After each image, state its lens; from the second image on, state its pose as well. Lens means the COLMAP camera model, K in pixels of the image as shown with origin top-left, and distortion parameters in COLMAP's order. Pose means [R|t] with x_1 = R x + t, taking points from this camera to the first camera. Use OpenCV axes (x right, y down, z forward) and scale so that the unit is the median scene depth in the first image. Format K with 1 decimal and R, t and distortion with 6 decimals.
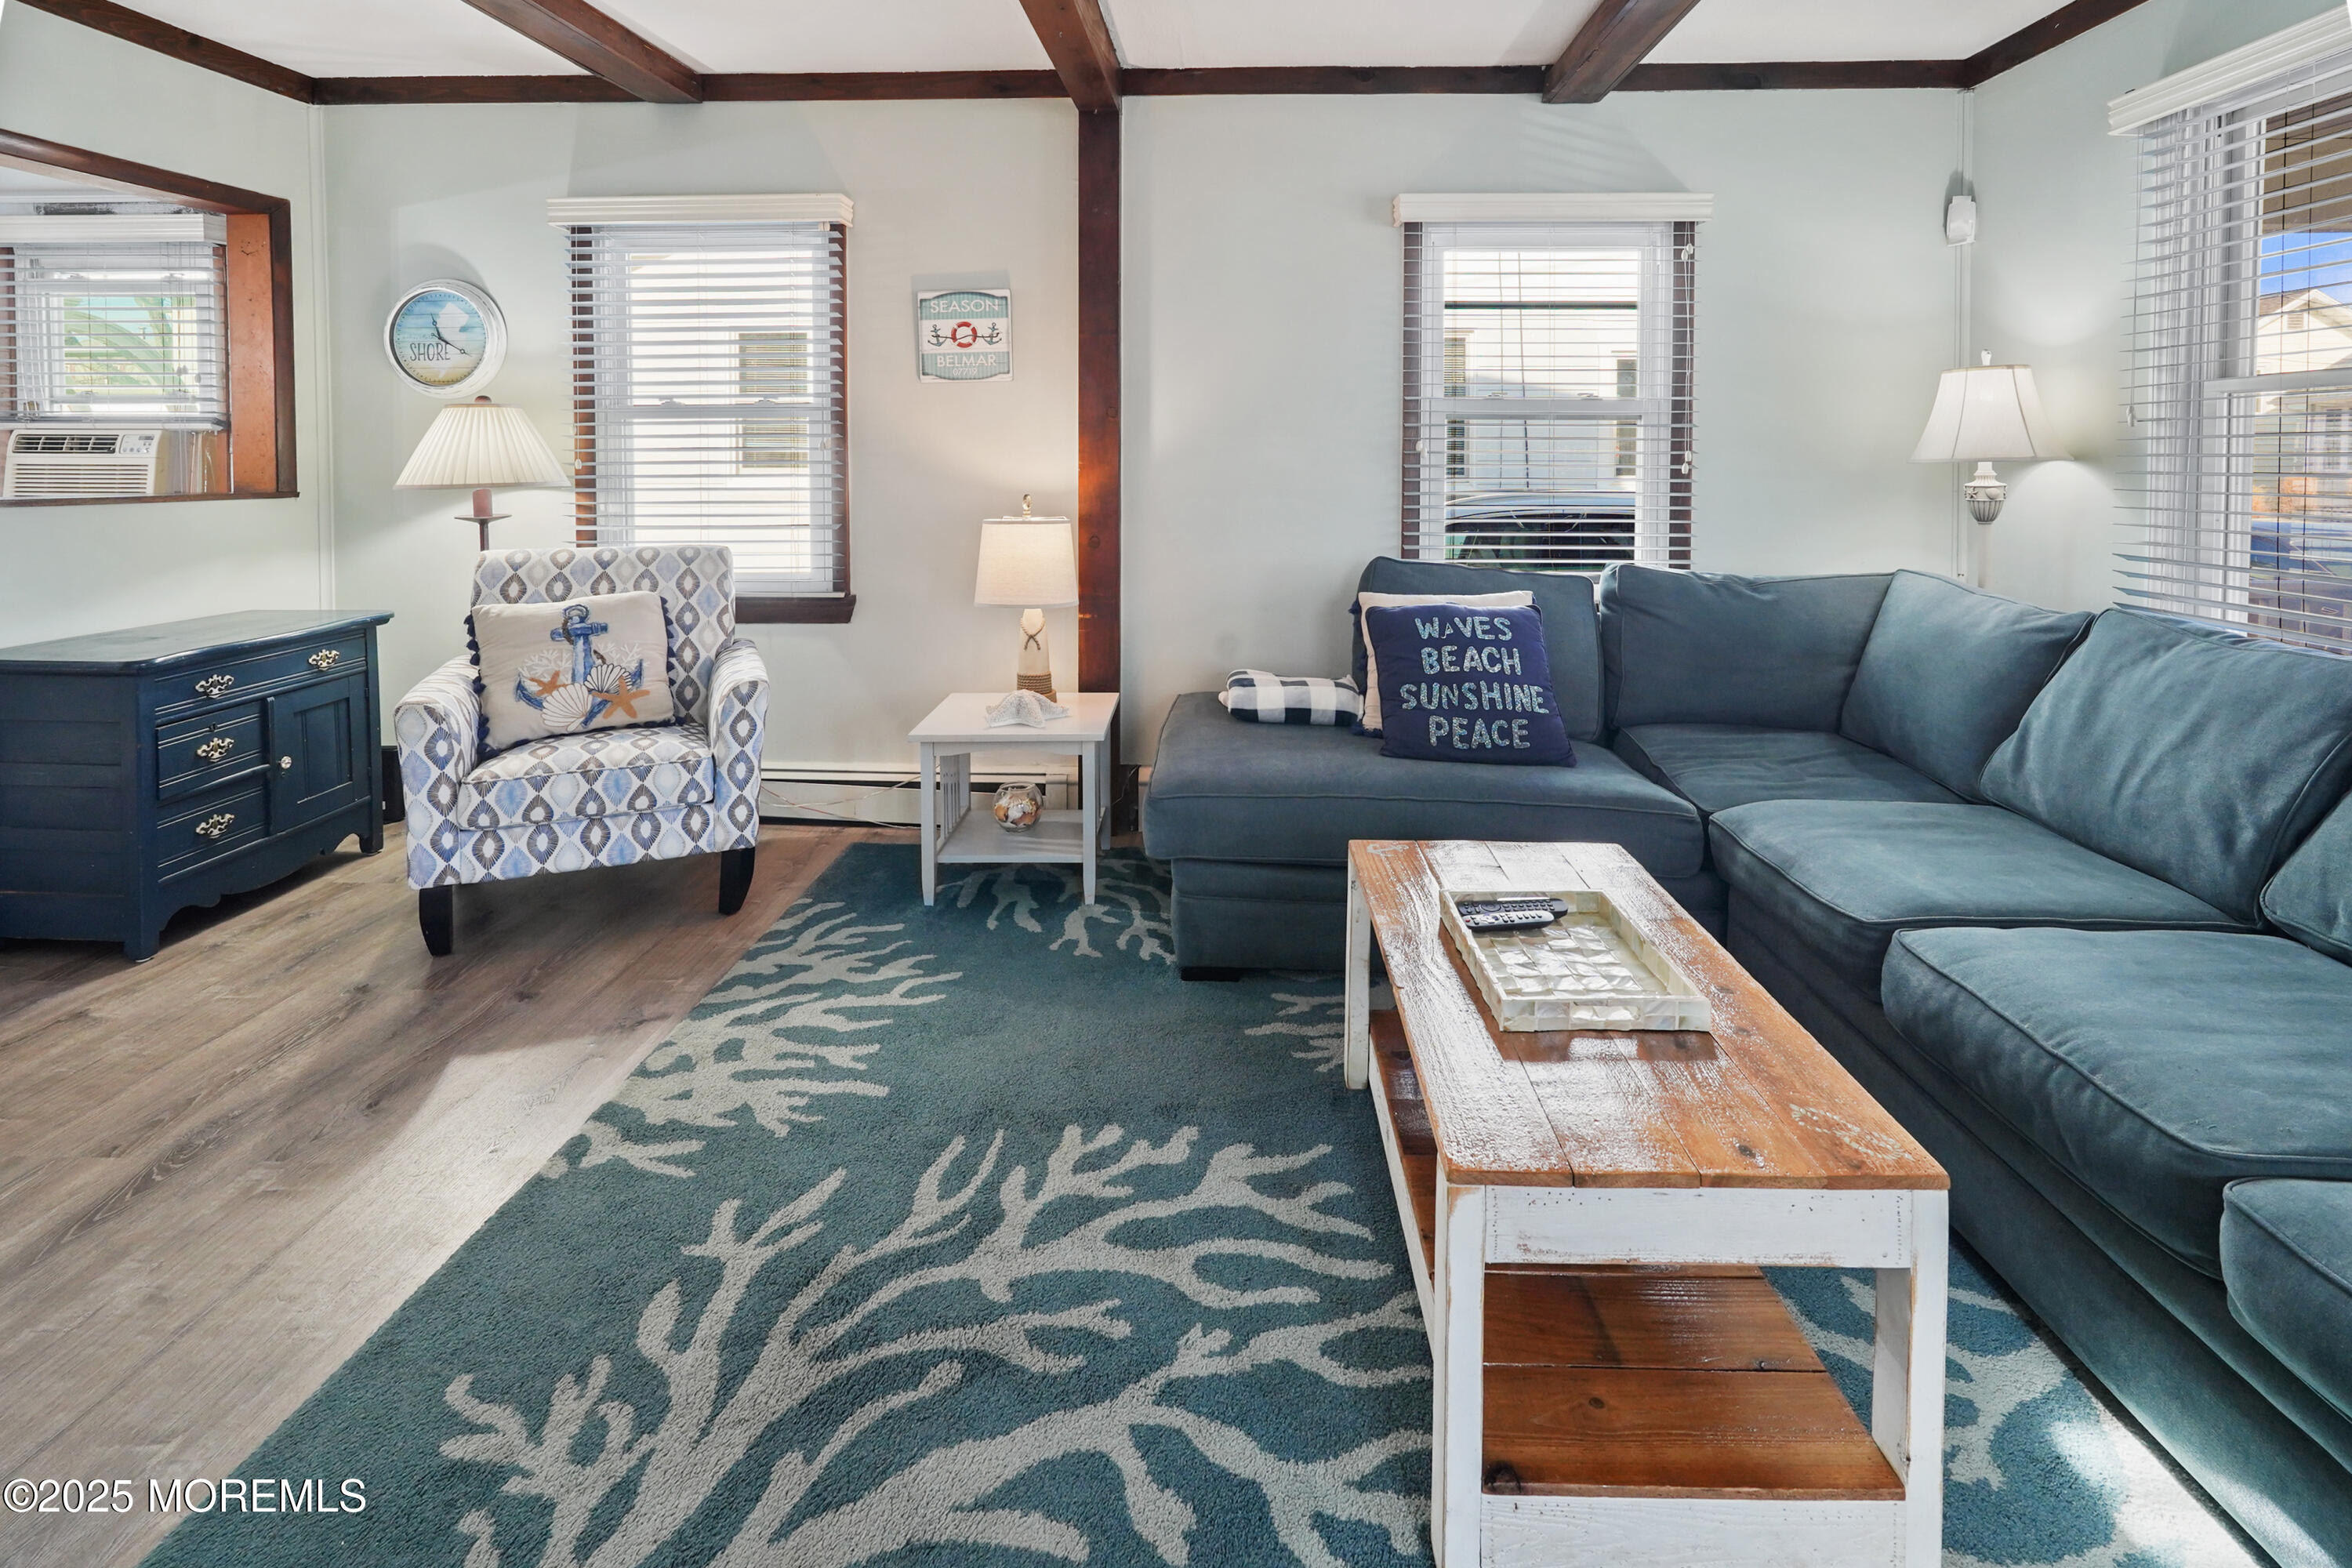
lens RADIAL K [[1087.3, 0, 1211.2], [0, 1087.3, 465.7], [0, 0, 1]] dist [-0.002662, 0.000401]
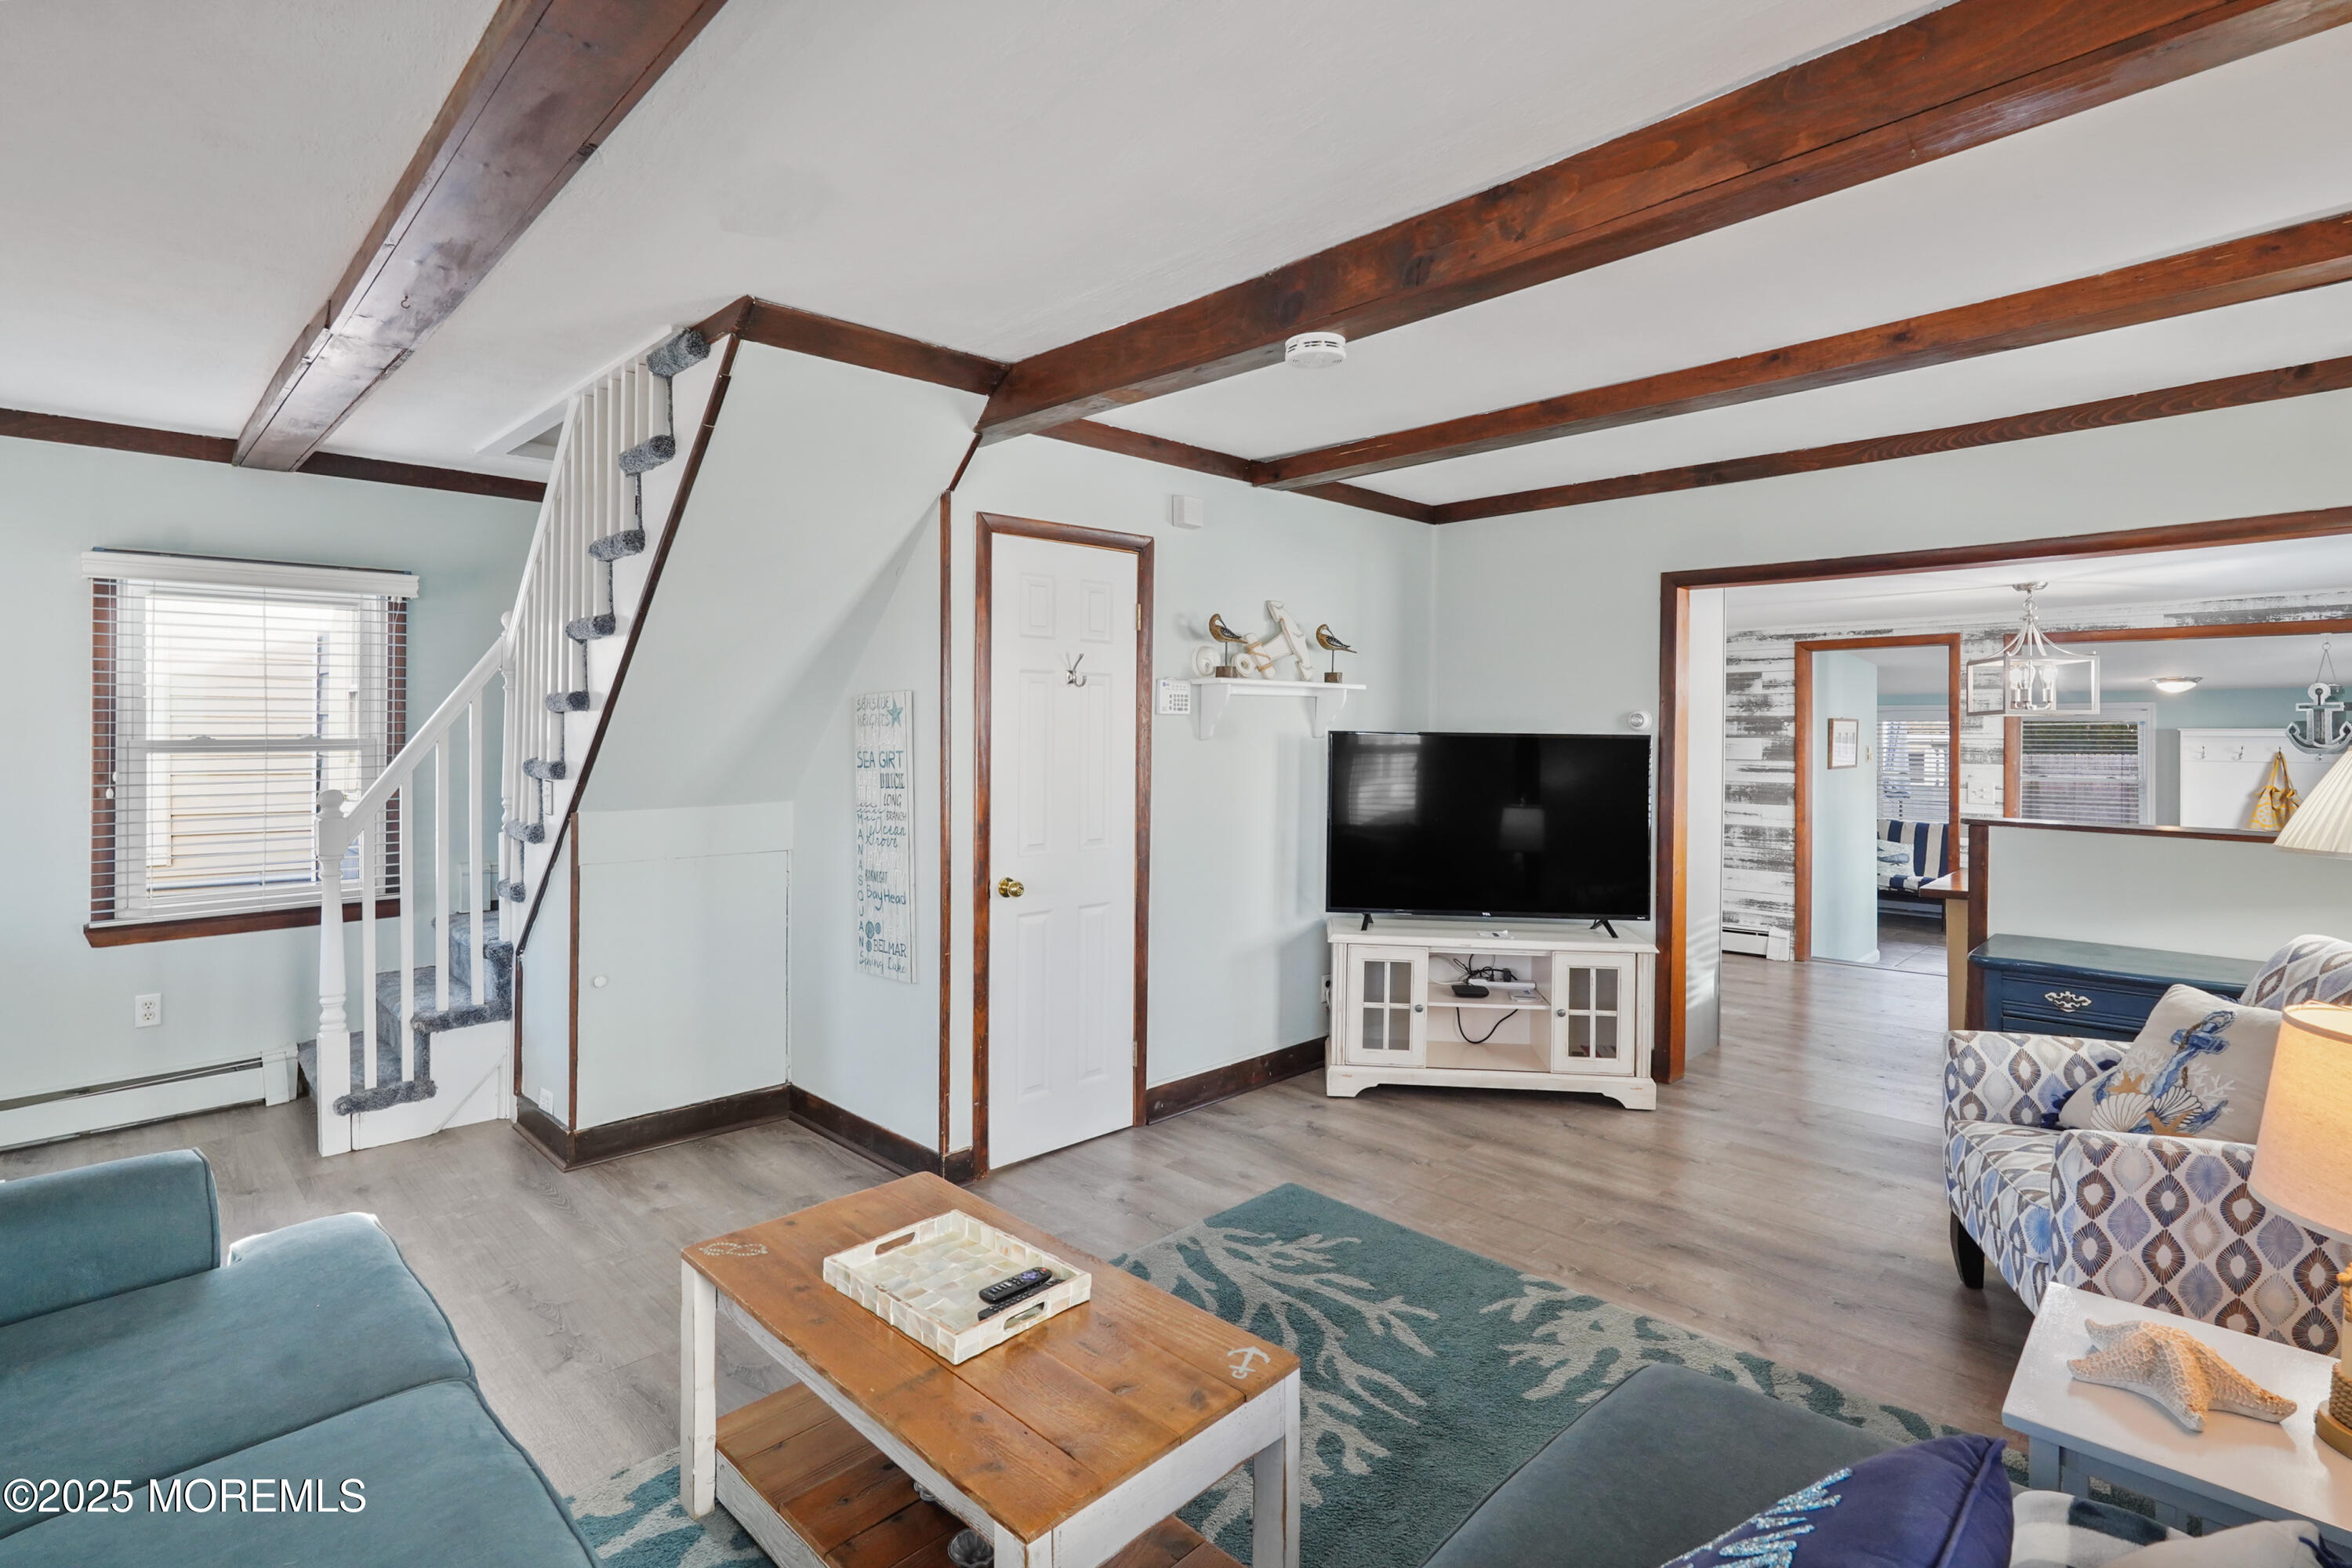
lens RADIAL K [[1118.5, 0, 1148.1], [0, 1118.5, 718.3], [0, 0, 1]] dist [-0.016603, -0.000340]
pose [[-0.688583, -0.005992, -0.725133, 0.564692], [-0.012311, 0.999918, 0.003428, -0.081883], [0.725053, 0.011288, -0.688601, 1.065394]]
